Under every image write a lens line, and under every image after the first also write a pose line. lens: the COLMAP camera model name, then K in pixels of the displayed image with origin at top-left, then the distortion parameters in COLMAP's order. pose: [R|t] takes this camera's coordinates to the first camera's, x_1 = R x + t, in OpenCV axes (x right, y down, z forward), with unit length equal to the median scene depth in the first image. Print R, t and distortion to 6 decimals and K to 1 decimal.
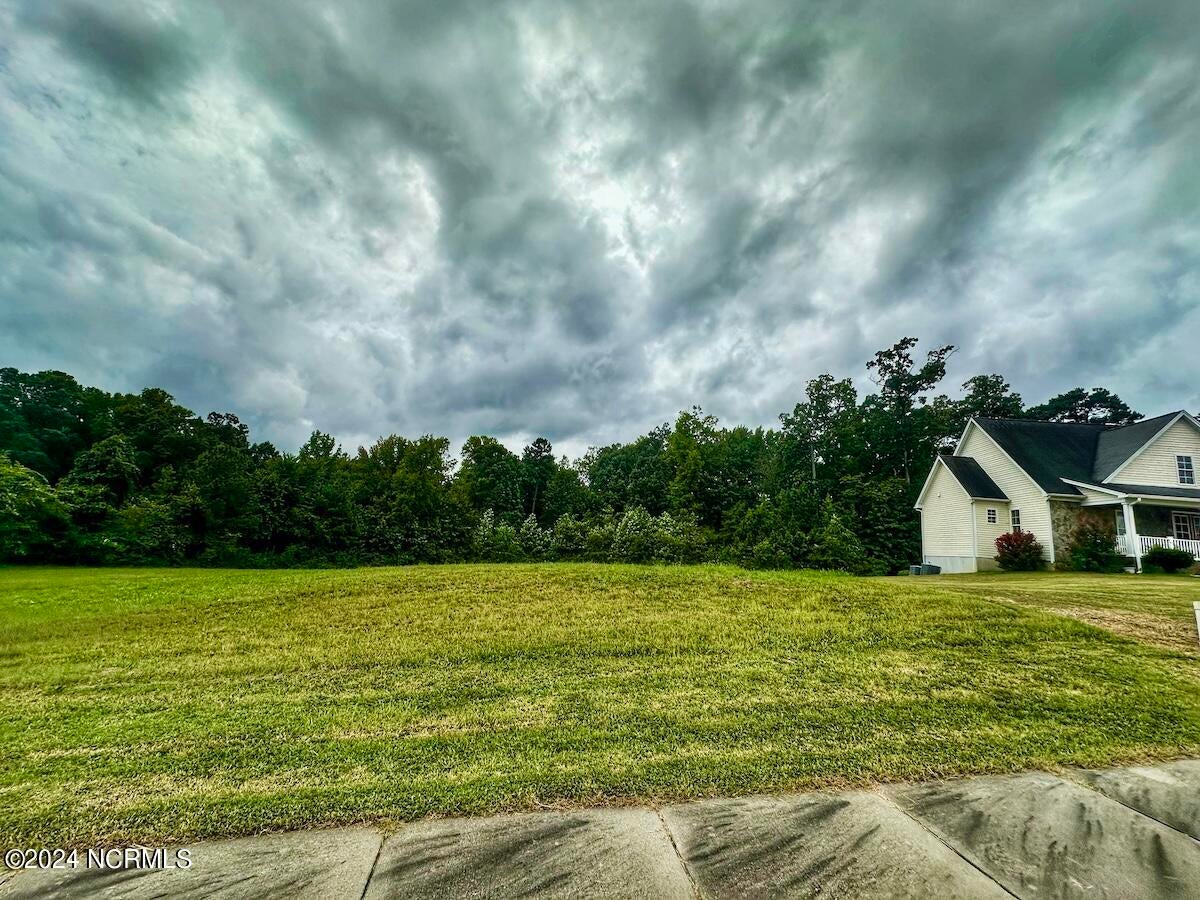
lens RADIAL K [[477.5, 0, 599.3], [0, 477.5, 452.3], [0, 0, 1]] dist [0.000808, -0.002005]
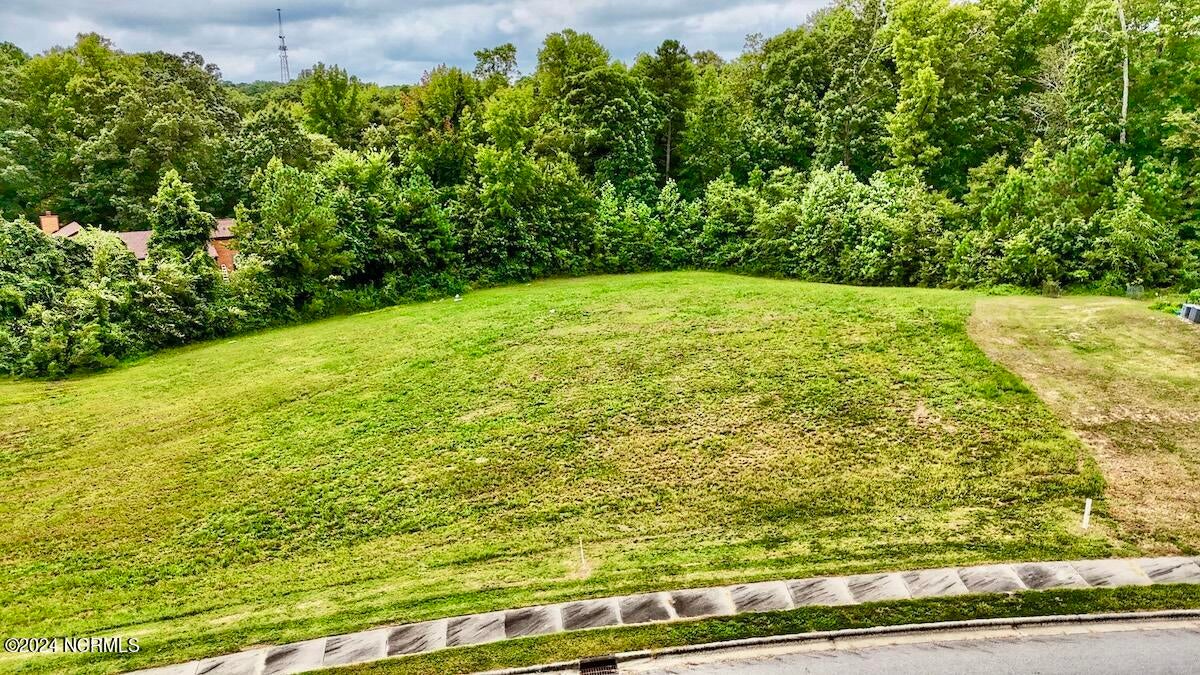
lens RADIAL K [[878.3, 0, 603.6], [0, 878.3, 343.9], [0, 0, 1]] dist [0.067377, -0.060130]
pose [[0.980654, -0.053992, -0.188155, -0.019040], [0.128742, 0.901964, 0.412172, -0.242491], [0.147455, -0.428422, 0.891466, -0.284629]]
